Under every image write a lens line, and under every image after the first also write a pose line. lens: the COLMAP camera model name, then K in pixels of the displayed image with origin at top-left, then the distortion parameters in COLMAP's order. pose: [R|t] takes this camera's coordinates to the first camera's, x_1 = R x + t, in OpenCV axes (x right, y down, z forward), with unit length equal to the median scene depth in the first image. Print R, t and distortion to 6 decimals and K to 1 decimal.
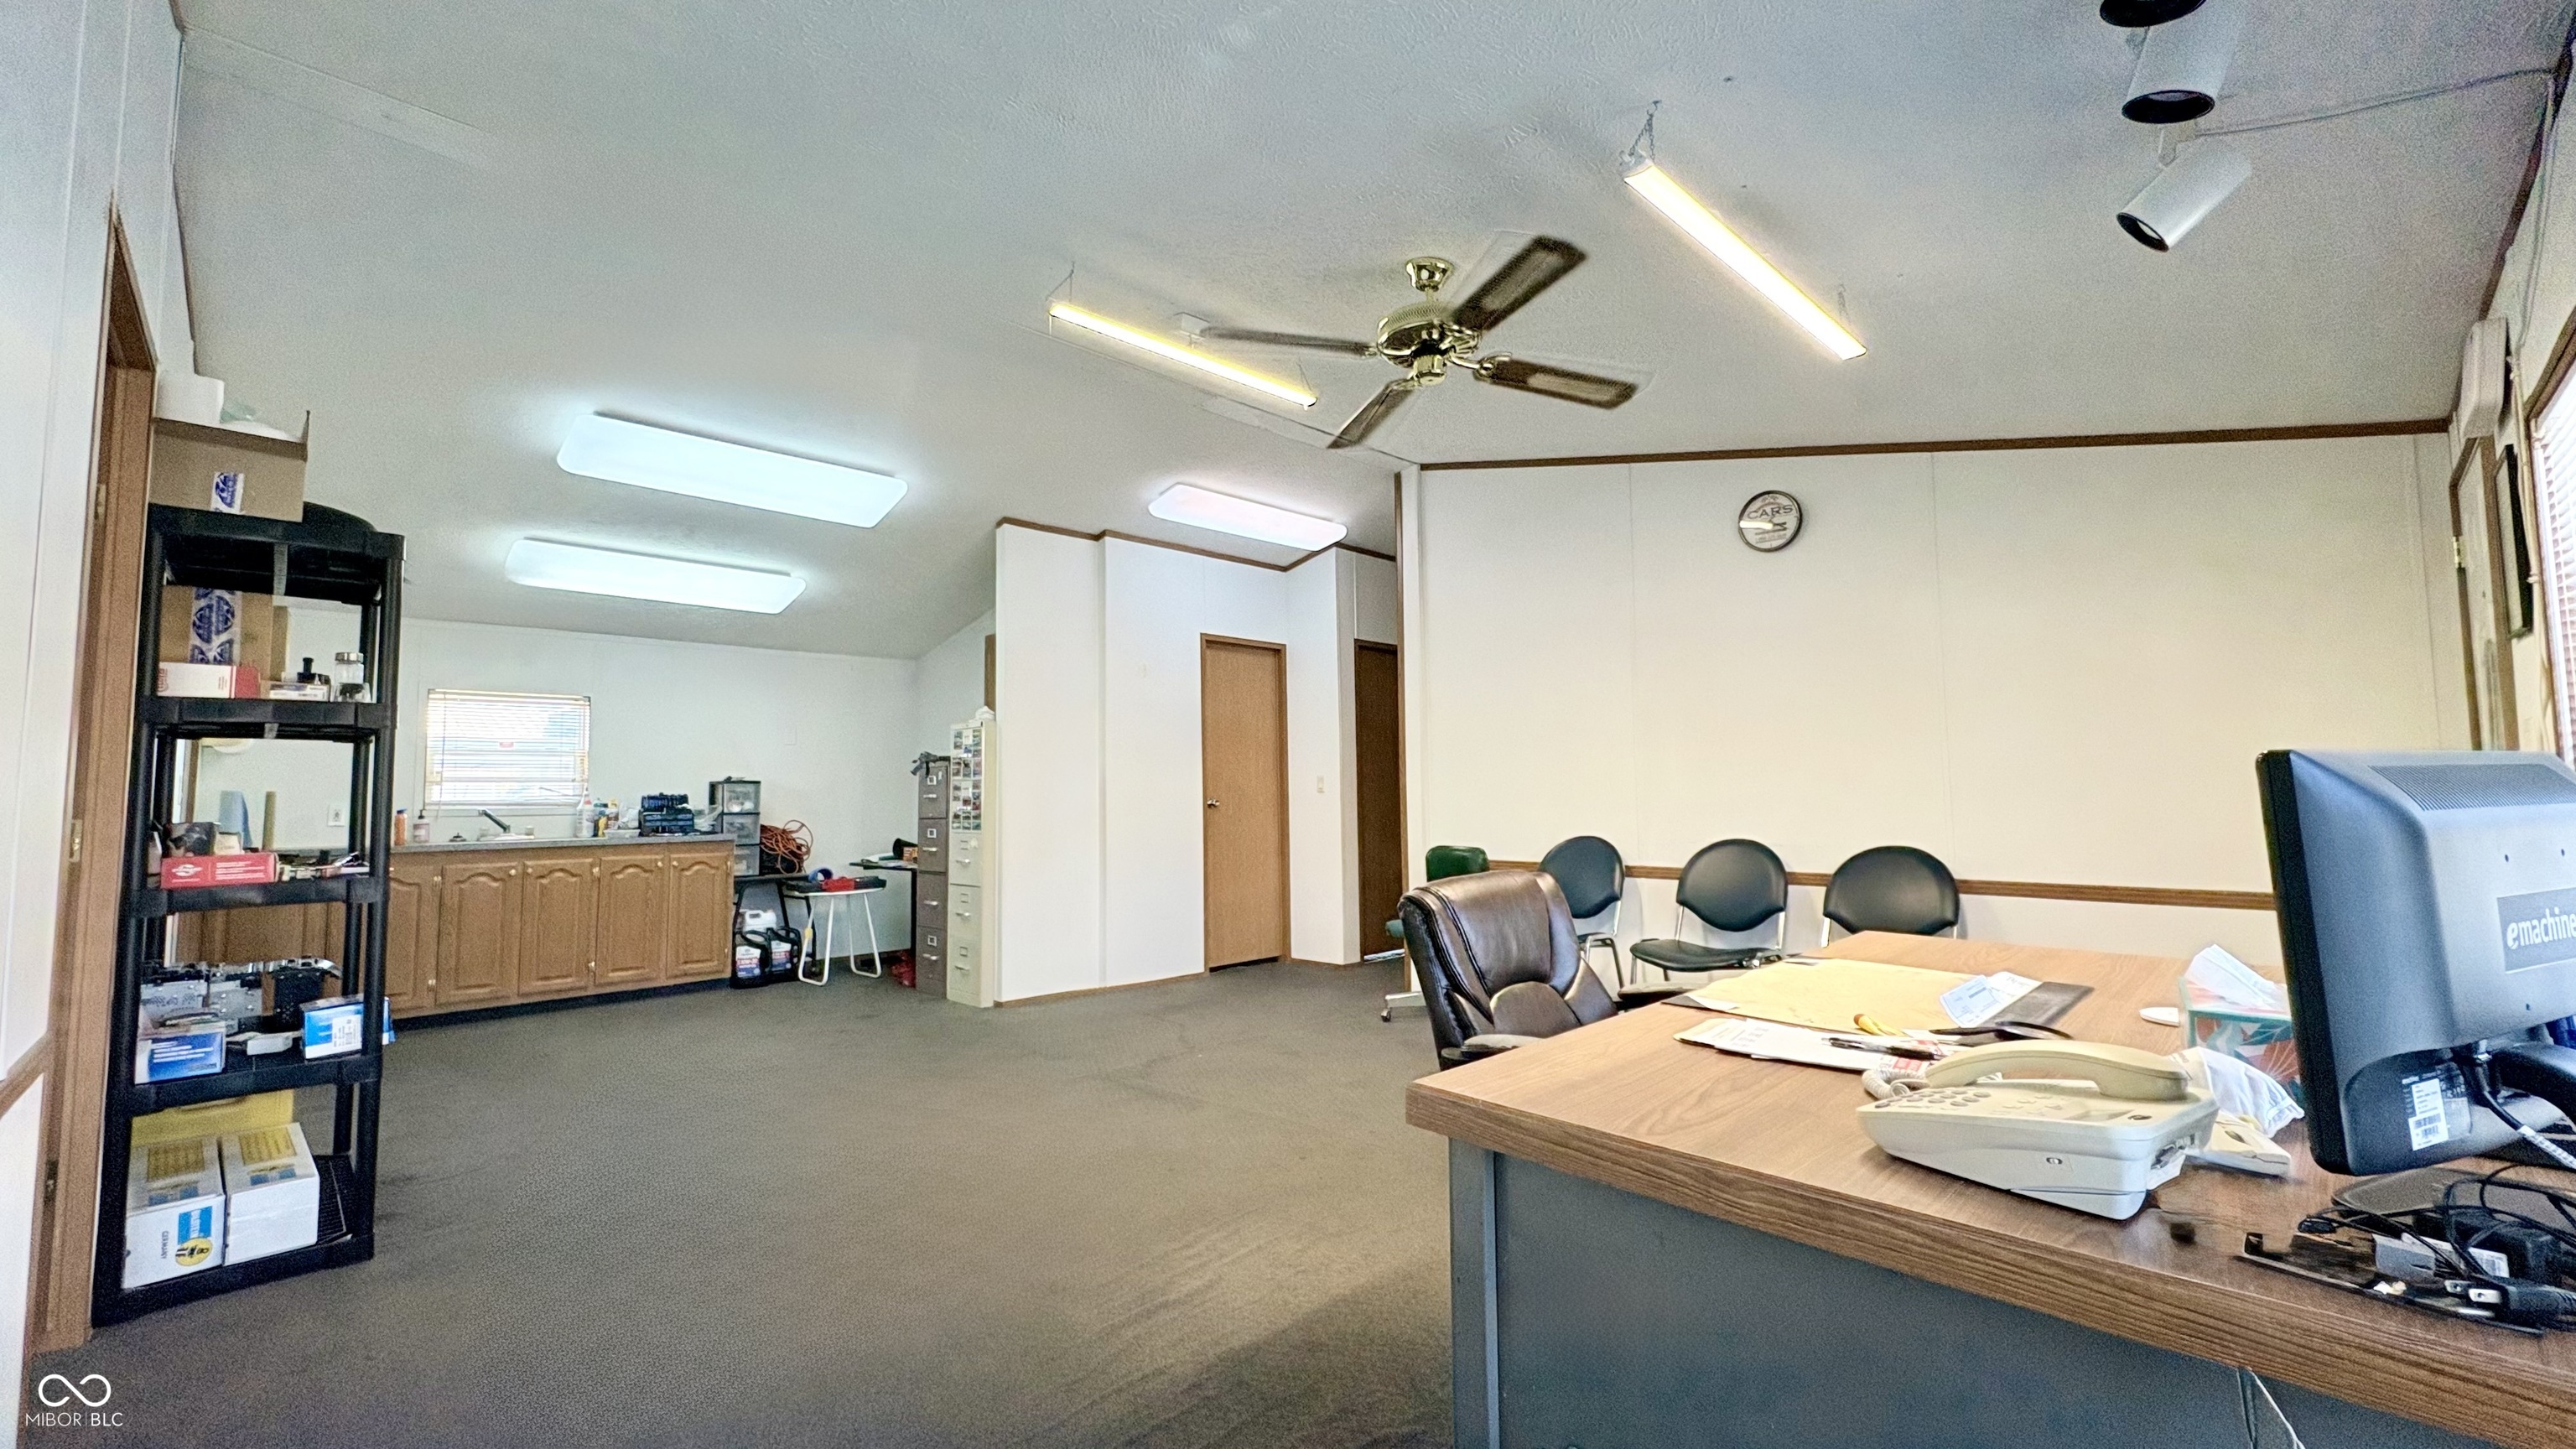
lens RADIAL K [[1030.2, 0, 1292.1], [0, 1030.2, 717.8], [0, 0, 1]] dist [0.000514, 0.000826]
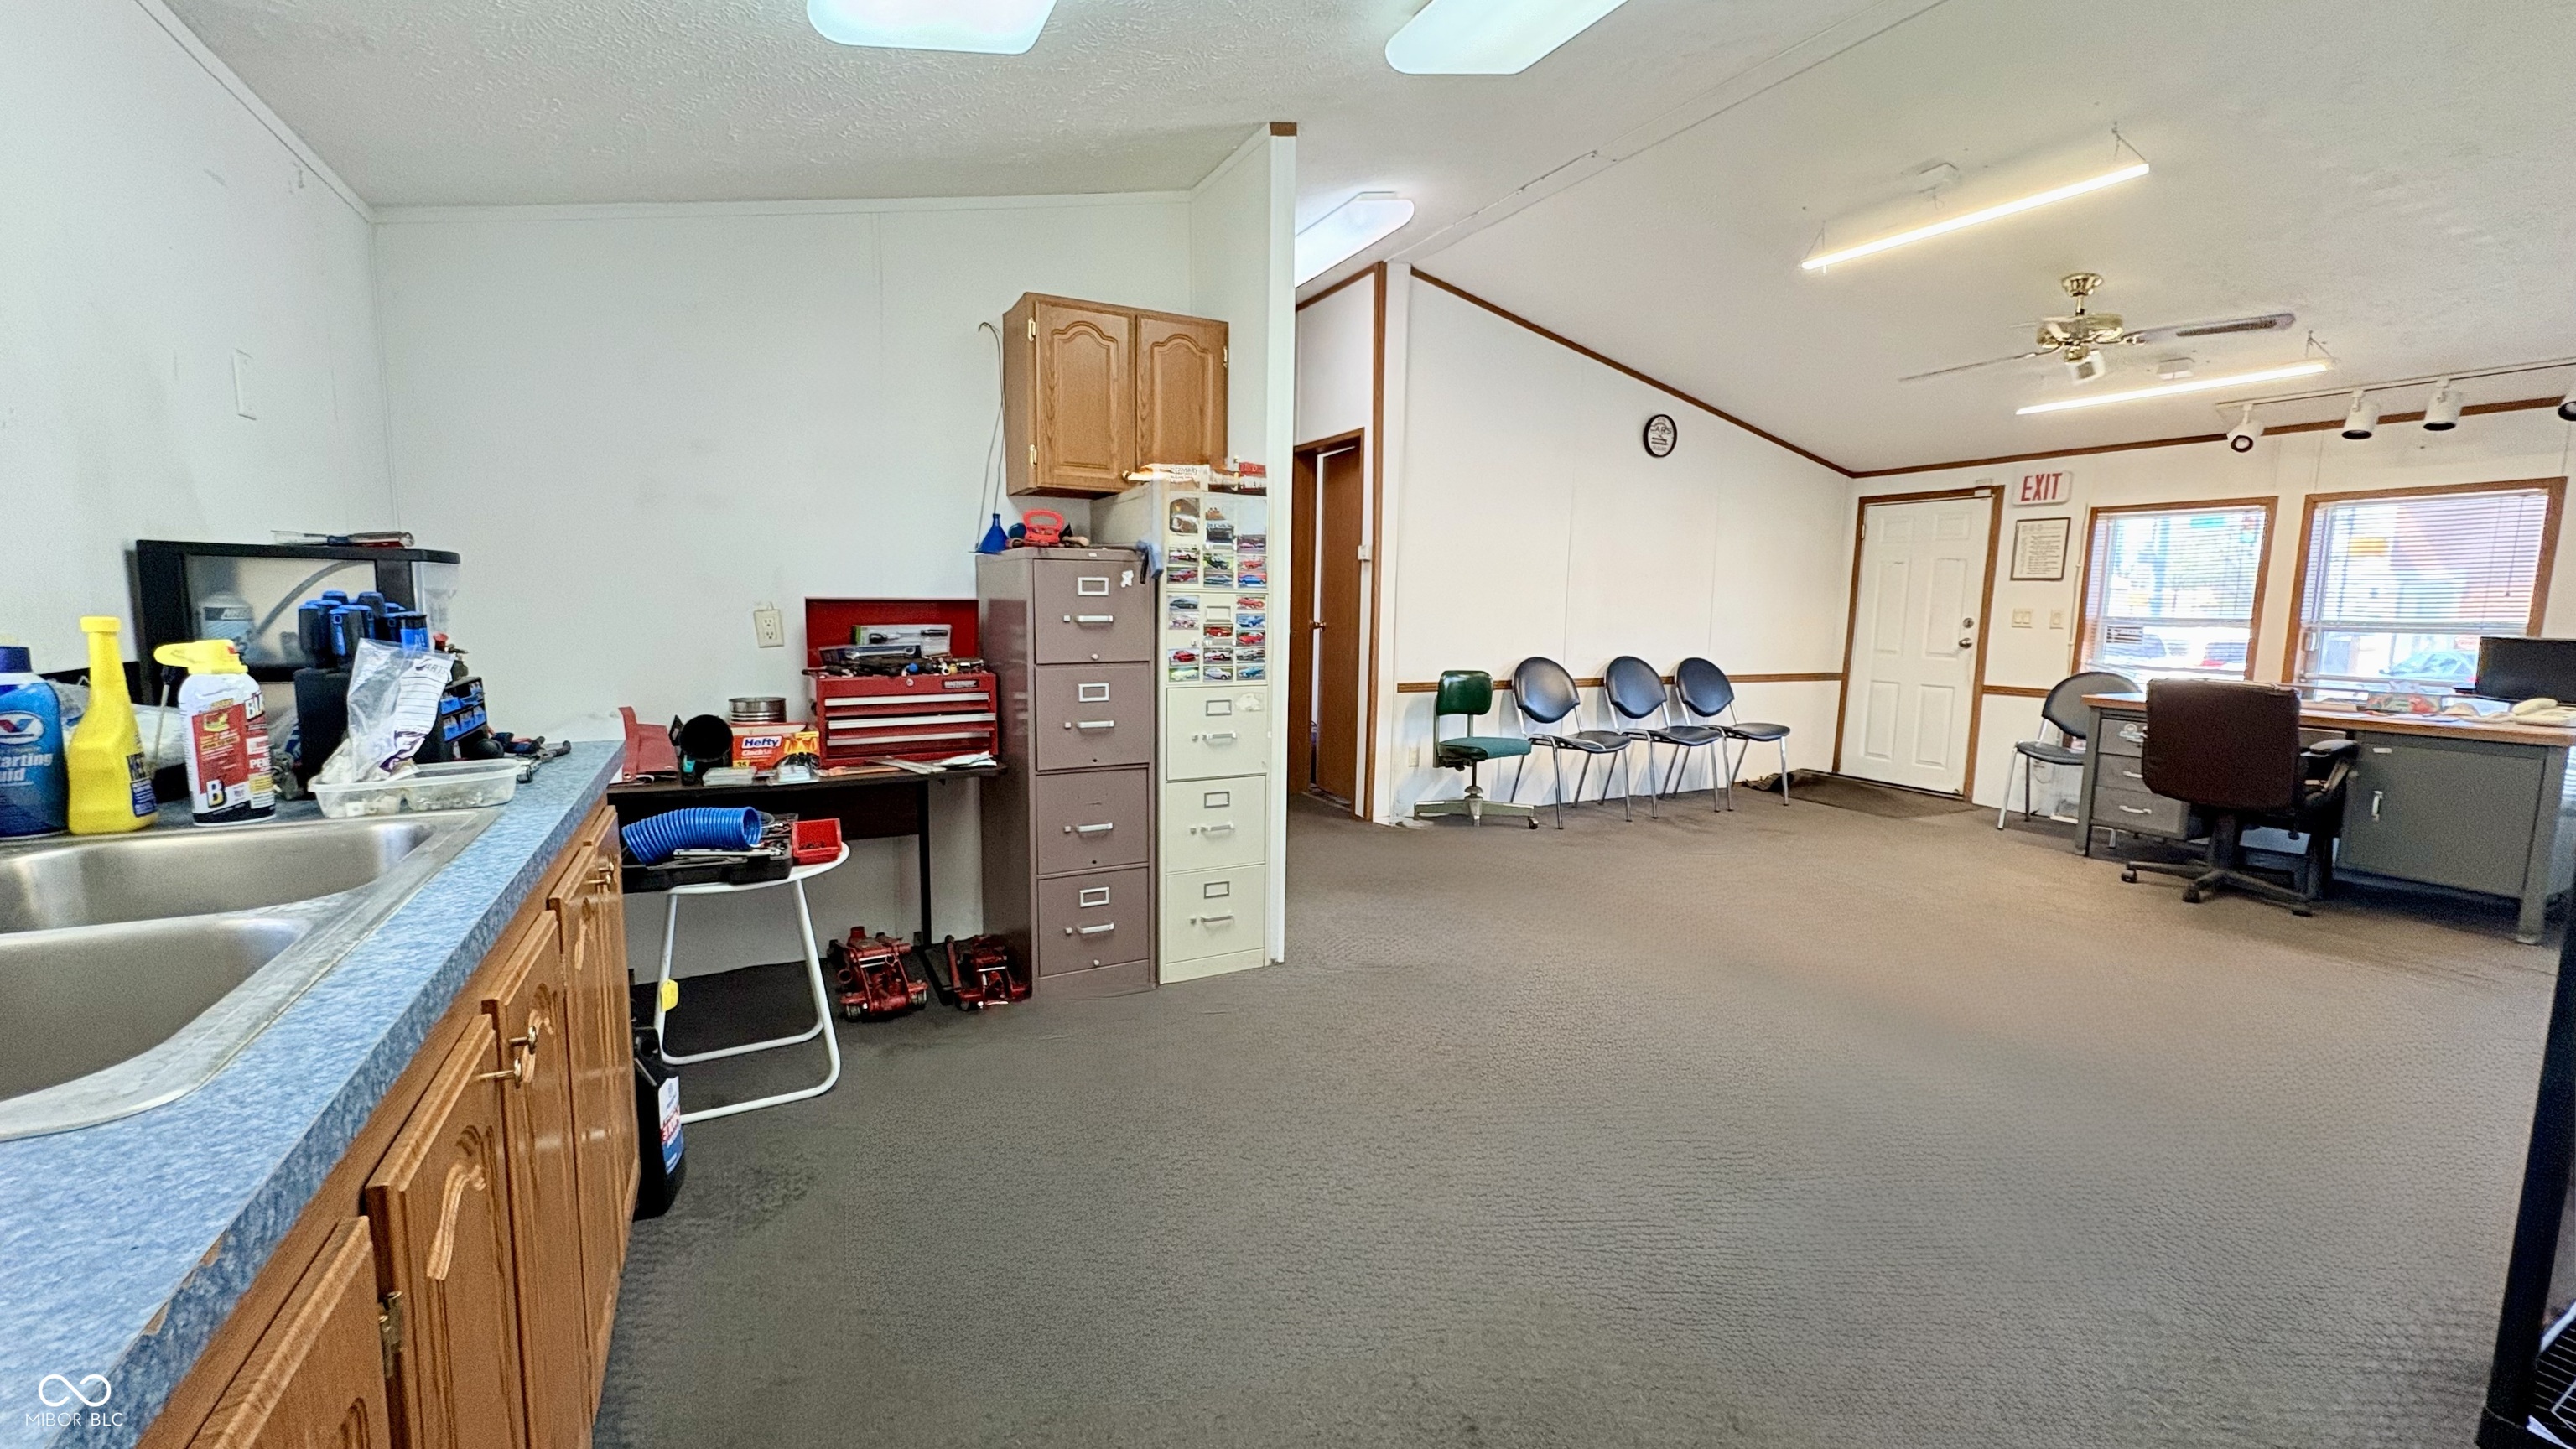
lens RADIAL K [[1030.2, 0, 1286.7], [0, 1030.2, 734.7], [0, 0, 1]] dist [0.000514, 0.000826]
pose [[0.299321, -0.099517, 0.948948, -0.856199], [-0.085517, 0.987745, 0.130559, 0.061628], [-0.950312, -0.120231, 0.287143, 0.806772]]
